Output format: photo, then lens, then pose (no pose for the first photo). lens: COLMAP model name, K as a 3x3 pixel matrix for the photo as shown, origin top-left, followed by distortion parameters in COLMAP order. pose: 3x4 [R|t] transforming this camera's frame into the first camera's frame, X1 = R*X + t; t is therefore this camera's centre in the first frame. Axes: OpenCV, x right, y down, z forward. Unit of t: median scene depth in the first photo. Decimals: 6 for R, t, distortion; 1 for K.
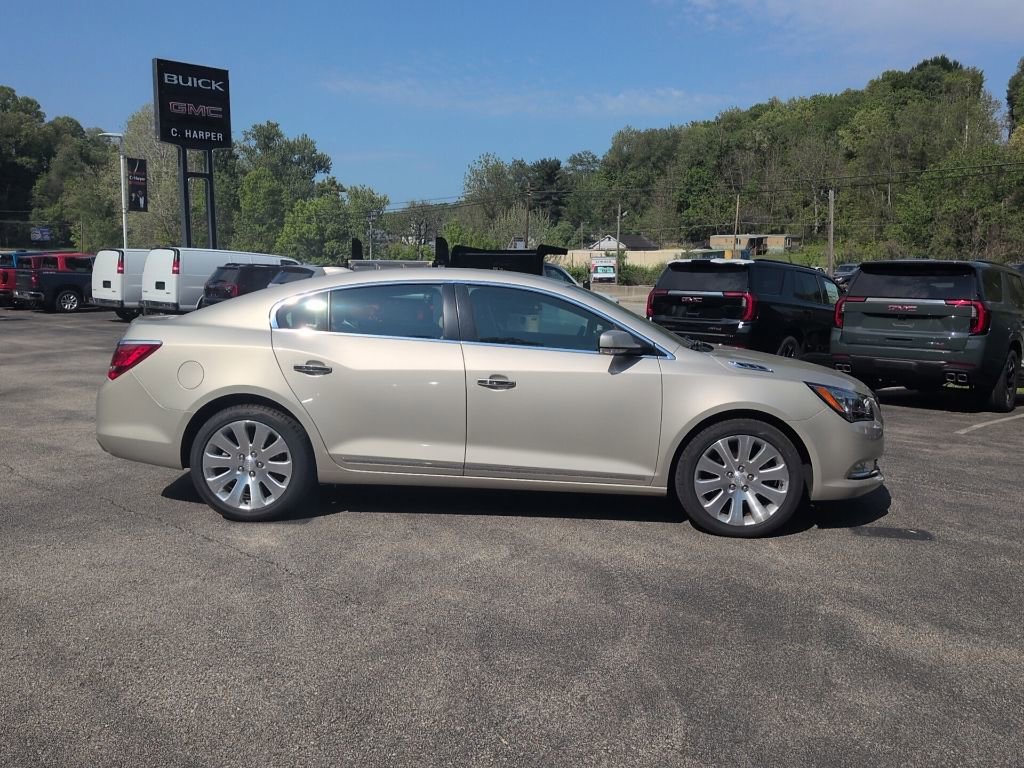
lens RADIAL K [[860.1, 0, 517.8], [0, 860.1, 390.9], [0, 0, 1]] dist [0.082717, -0.151869]
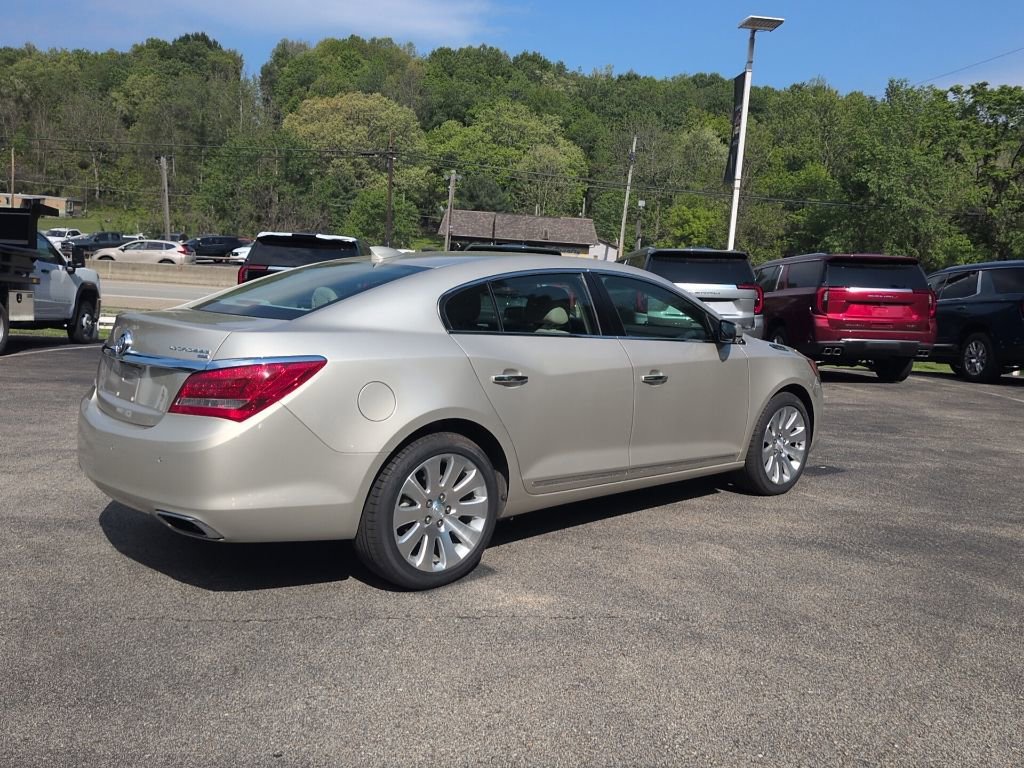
lens RADIAL K [[860.1, 0, 514.2], [0, 860.1, 387.2], [0, 0, 1]] dist [0.082717, -0.151869]
pose [[0.700252, -0.085811, 0.708719, -0.138129], [0.063942, 0.996298, 0.057452, -0.010961], [-0.711026, 0.005086, 0.703147, 0.074013]]
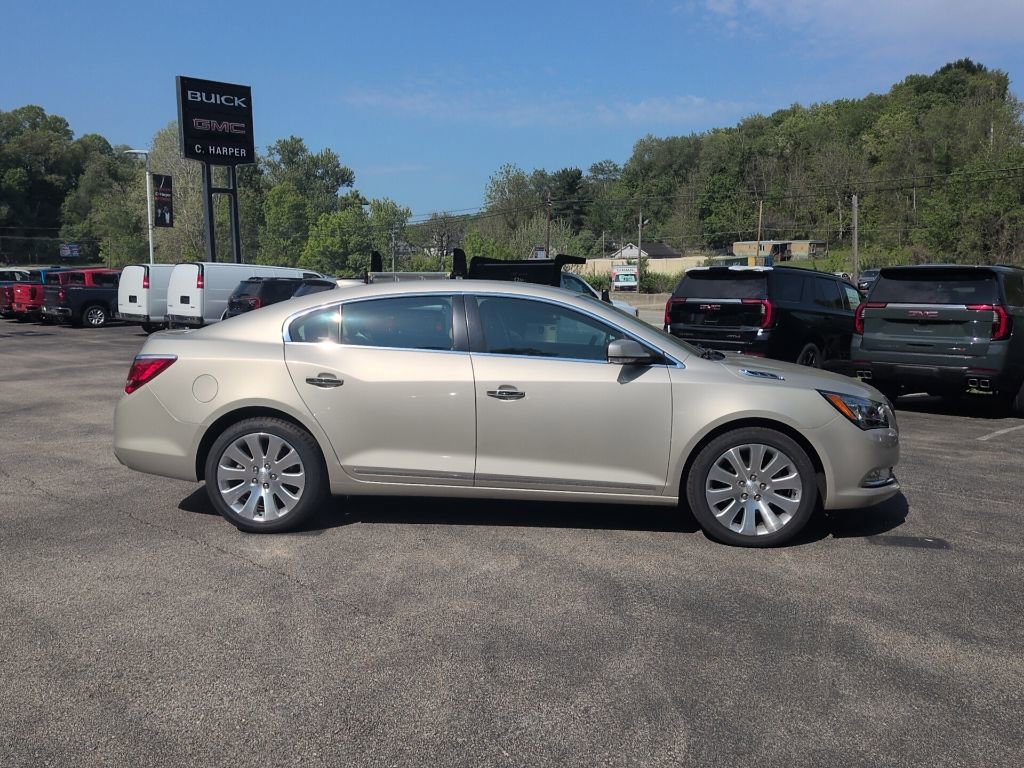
lens RADIAL K [[860.1, 0, 519.2], [0, 860.1, 390.5], [0, 0, 1]] dist [0.082717, -0.151869]
pose [[0.999613, -0.009566, -0.026112, 0.002802], [0.009264, 0.999889, -0.011649, -0.000167], [0.026221, 0.011402, 0.999591, -0.000317]]
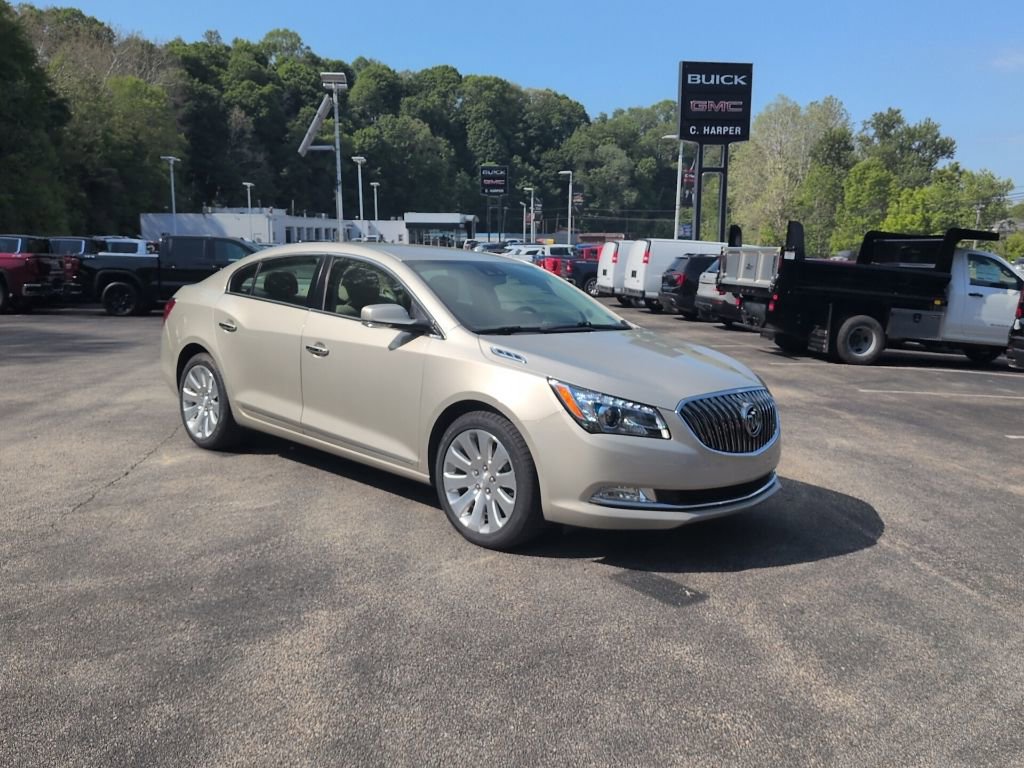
lens RADIAL K [[860.1, 0, 513.1], [0, 860.1, 389.0], [0, 0, 1]] dist [0.082717, -0.151869]
pose [[0.763809, 0.104605, -0.636909, 0.141107], [-0.102052, 0.993940, 0.040858, -0.004933], [0.637323, 0.033790, 0.769856, 0.057942]]
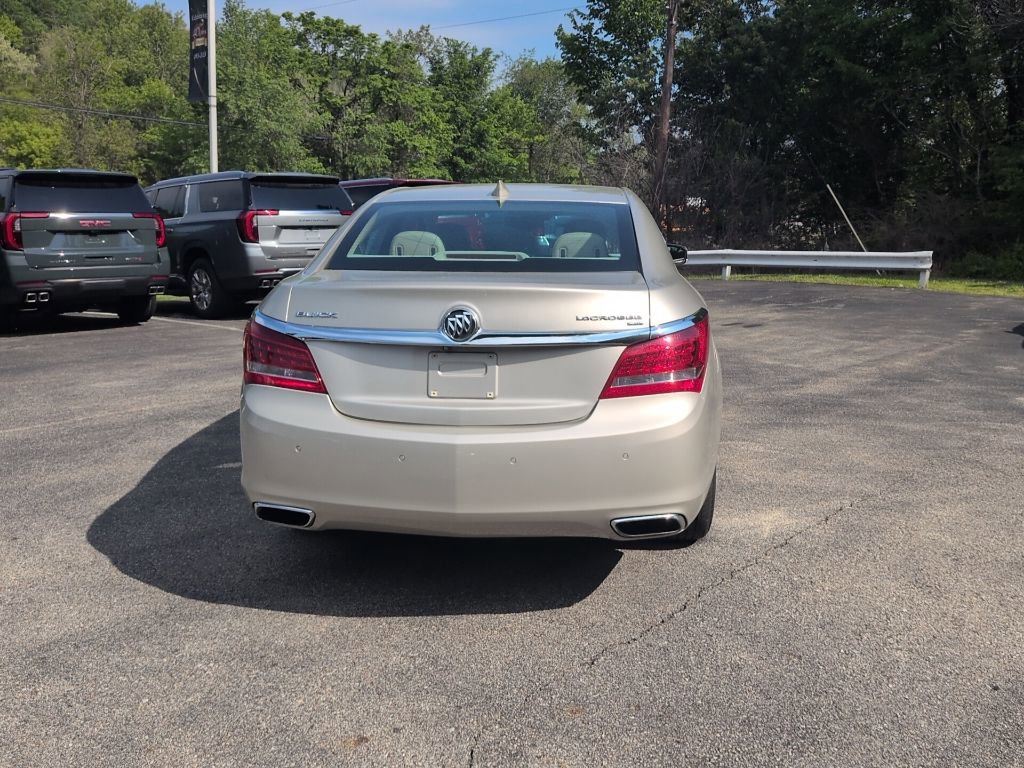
lens RADIAL K [[860.1, 0, 516.1], [0, 860.1, 382.8], [0, 0, 1]] dist [0.082717, -0.151869]
pose [[0.025624, -0.213251, 0.976661, -0.178510], [0.118387, 0.970754, 0.208855, -0.026019], [-0.992637, 0.110272, 0.050121, 0.195269]]
